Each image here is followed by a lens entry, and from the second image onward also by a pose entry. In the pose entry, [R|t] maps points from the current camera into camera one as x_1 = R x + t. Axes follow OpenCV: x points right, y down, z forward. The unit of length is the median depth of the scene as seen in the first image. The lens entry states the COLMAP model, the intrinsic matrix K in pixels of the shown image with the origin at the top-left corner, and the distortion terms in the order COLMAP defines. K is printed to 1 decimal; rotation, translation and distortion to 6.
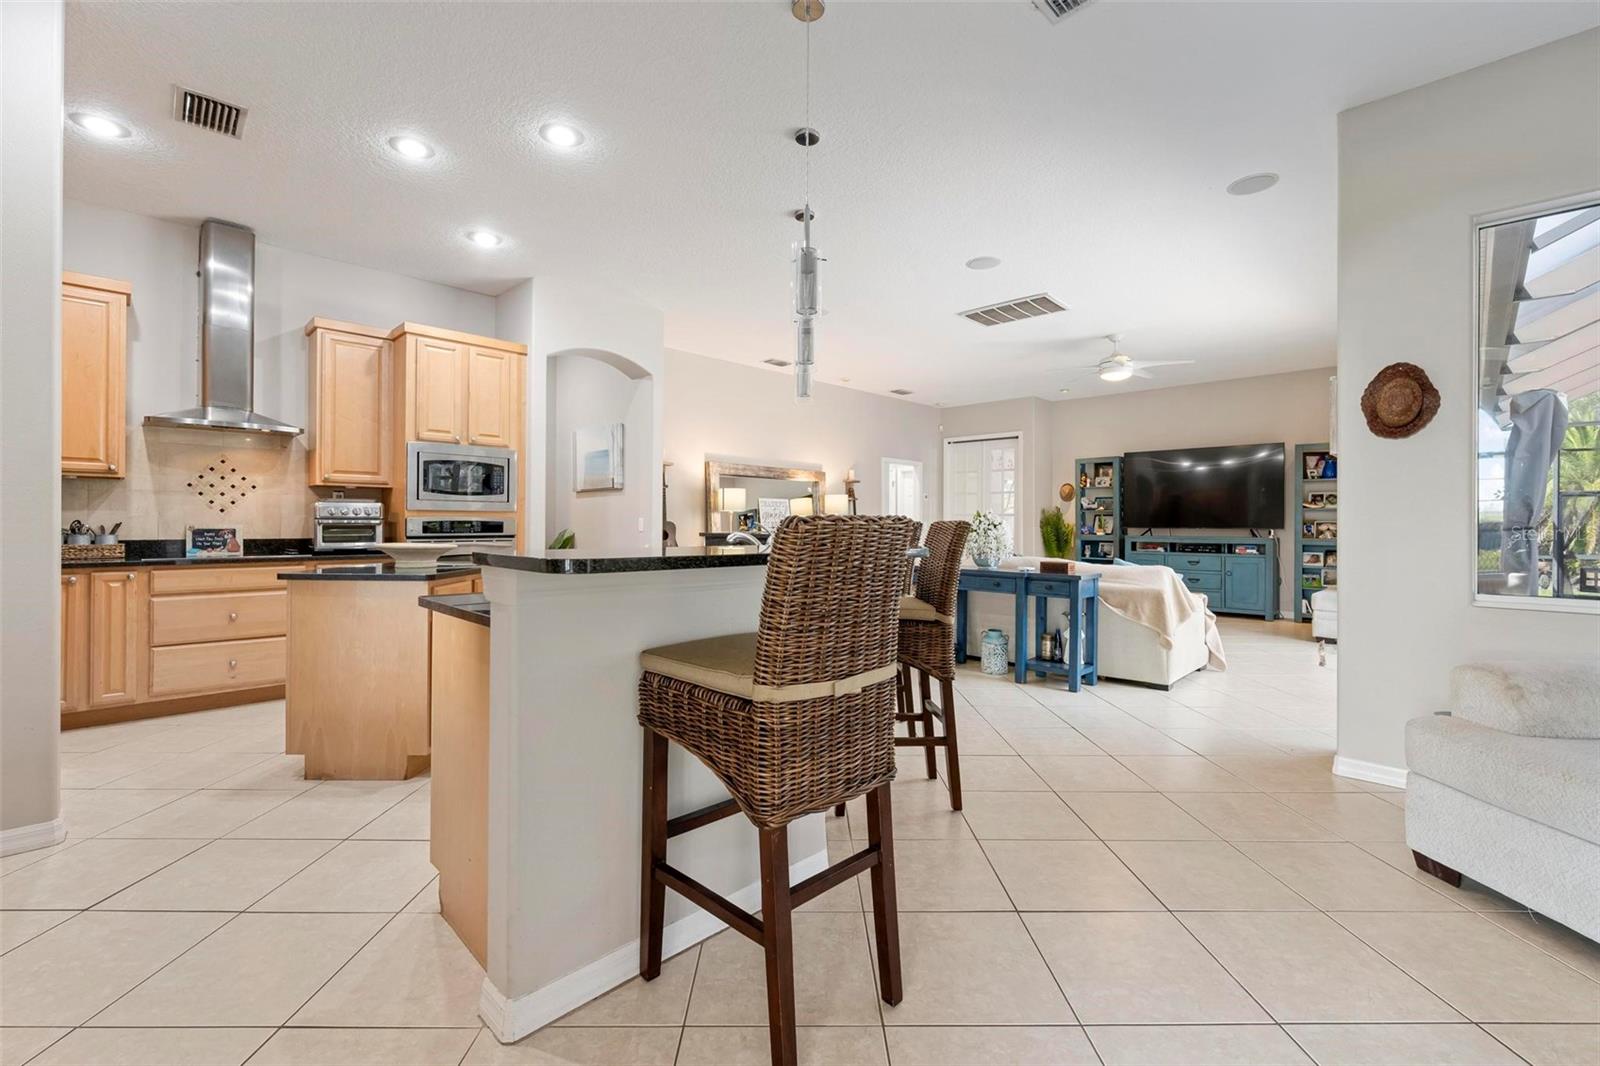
lens RADIAL K [[677.1, 0, 802.8], [0, 677.1, 537.7], [0, 0, 1]] dist [-0.001913, 0.000634]
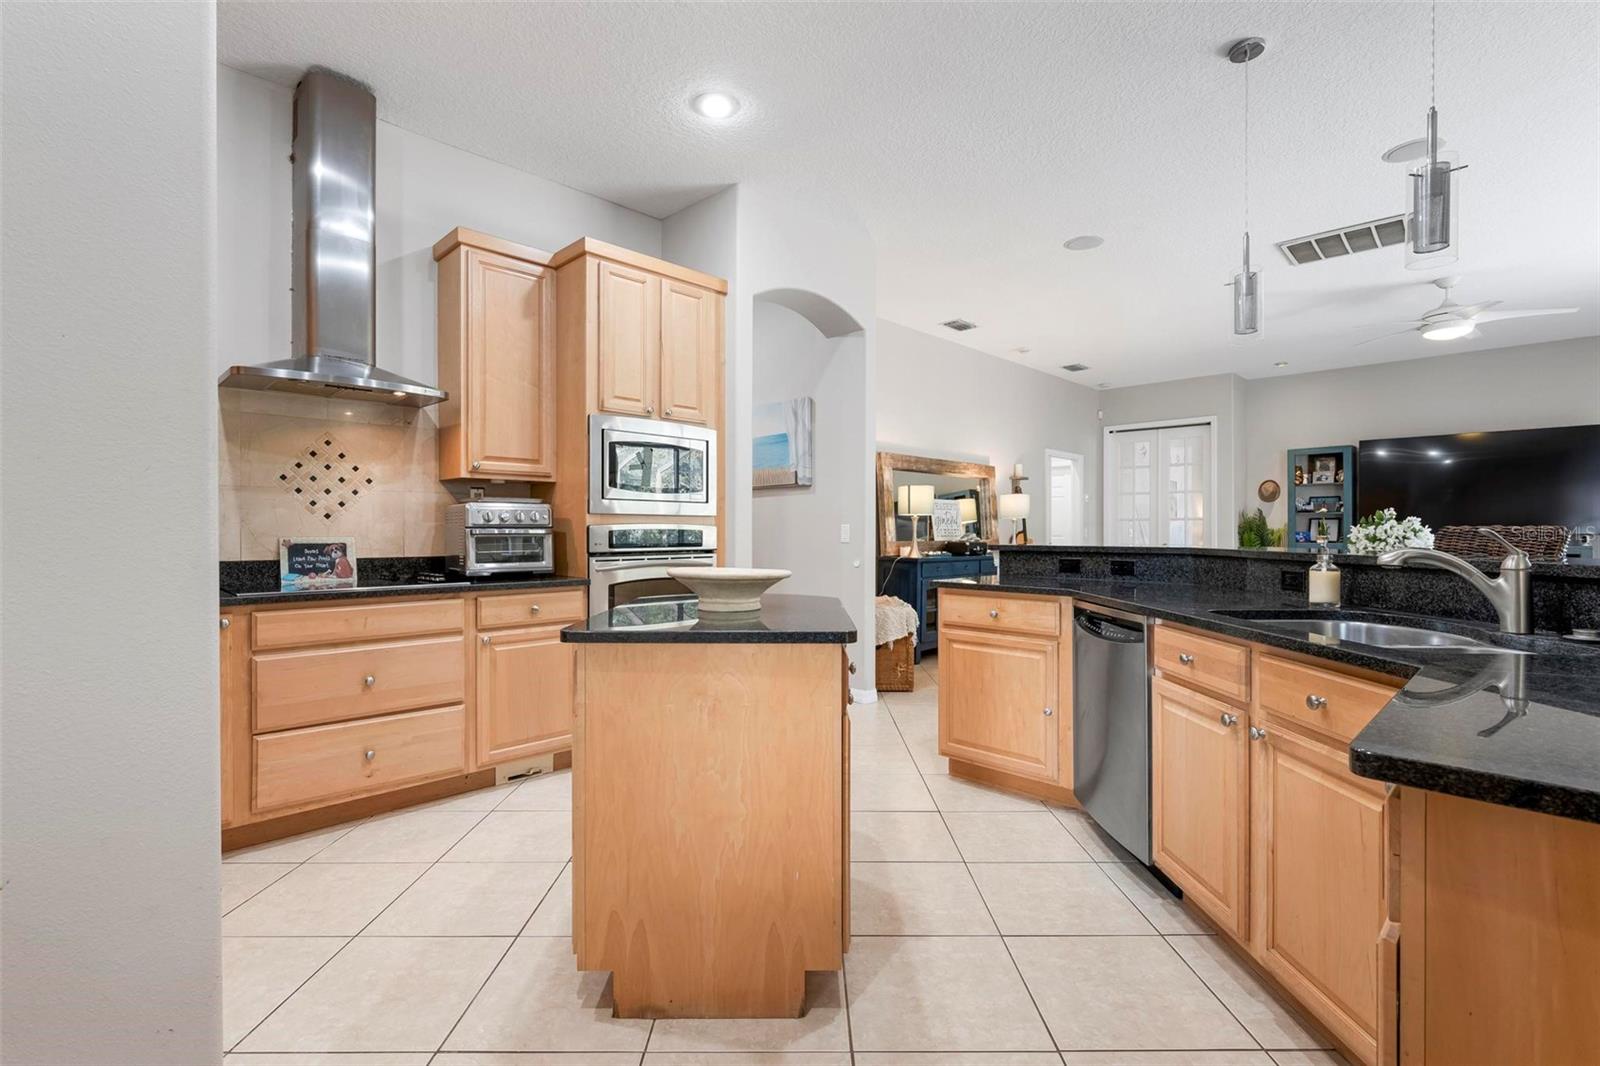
lens RADIAL K [[706.4, 0, 794.9], [0, 706.4, 555.4], [0, 0, 1]] dist [0.001667, -0.000860]
pose [[0.999983, -0.005589, -0.001793, -0.351383], [0.005614, 0.999882, 0.014331, -0.007650], [0.001712, -0.014341, 0.999896, 0.267518]]
